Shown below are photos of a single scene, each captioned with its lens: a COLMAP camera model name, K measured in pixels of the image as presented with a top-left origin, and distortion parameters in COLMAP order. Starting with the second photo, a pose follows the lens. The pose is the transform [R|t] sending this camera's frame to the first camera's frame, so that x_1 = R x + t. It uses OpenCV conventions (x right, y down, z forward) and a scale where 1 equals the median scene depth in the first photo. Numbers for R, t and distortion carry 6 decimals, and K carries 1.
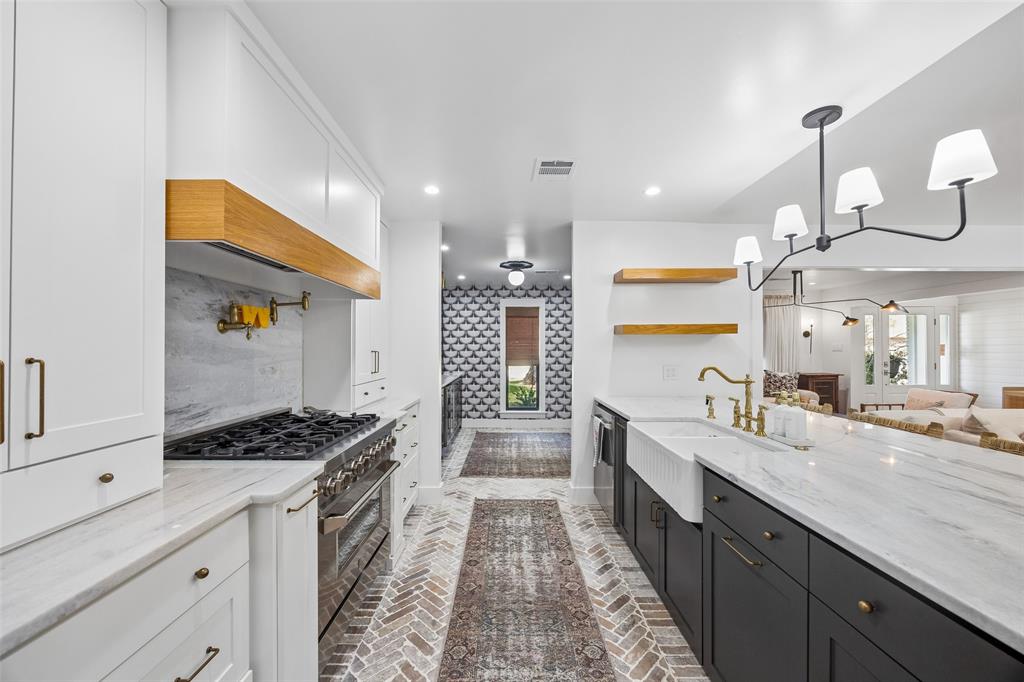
lens RADIAL K [[389.5, 0, 510.8], [0, 389.5, 349.5], [0, 0, 1]] dist [-0.004308, -0.000164]
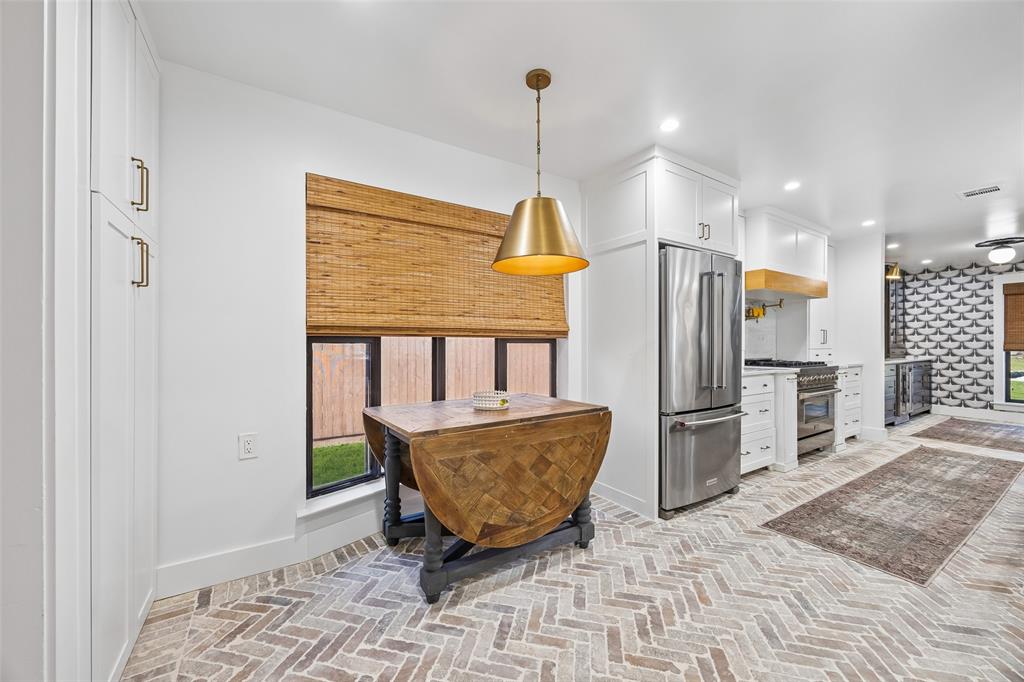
lens RADIAL K [[391.0, 0, 508.2], [0, 391.0, 341.9], [0, 0, 1]] dist [-0.000843, -0.000256]
pose [[0.528593, -0.005179, -0.848860, 0.291322], [-0.002325, 0.999969, -0.007549, 0.062699], [0.848872, 0.005964, 0.528564, -0.843239]]
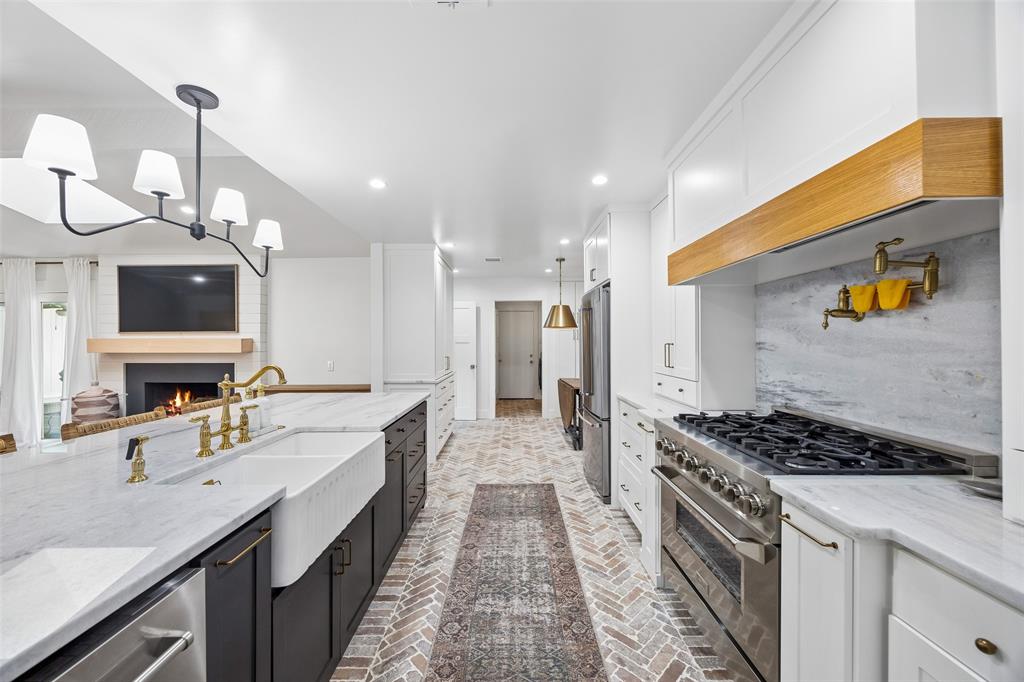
lens RADIAL K [[391.0, 0, 508.2], [0, 391.0, 341.9], [0, 0, 1]] dist [-0.000843, -0.000256]
pose [[-0.999834, 0.005302, 0.017445, 0.017950], [0.005378, 0.999976, 0.004330, -0.002326], [-0.017421, 0.004423, -0.999838, 1.070005]]
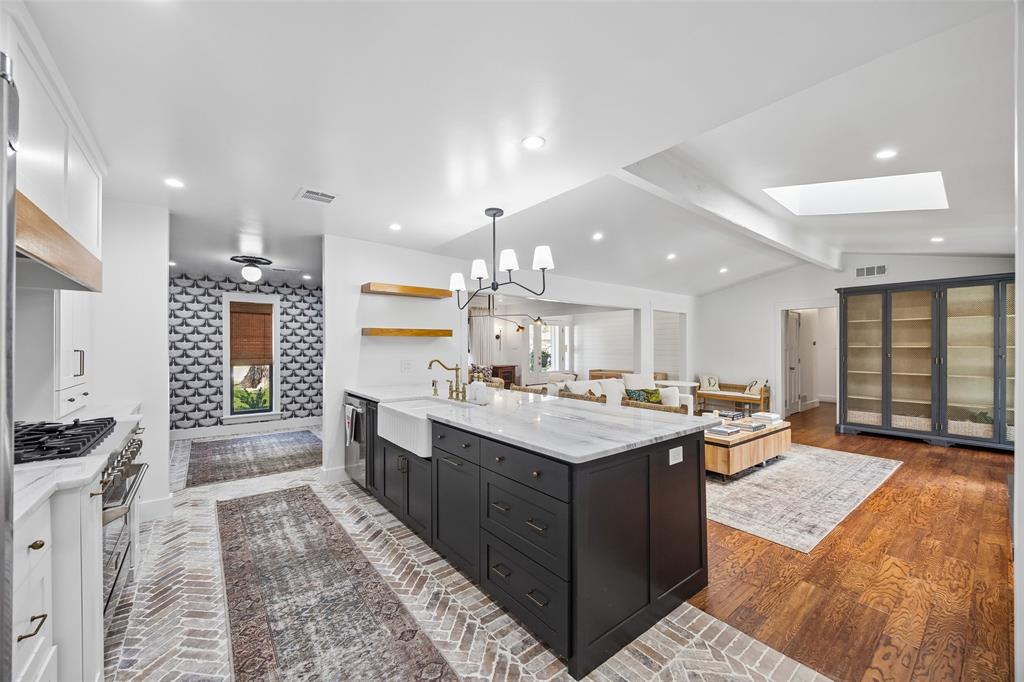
lens RADIAL K [[387.8, 0, 504.6], [0, 387.8, 348.4], [0, 0, 1]] dist [-0.001169, -0.000155]
pose [[0.792803, -0.001316, 0.609477, -0.115472], [0.000692, 0.999999, 0.001259, -0.000605], [-0.609478, -0.000577, 0.792803, -0.214880]]
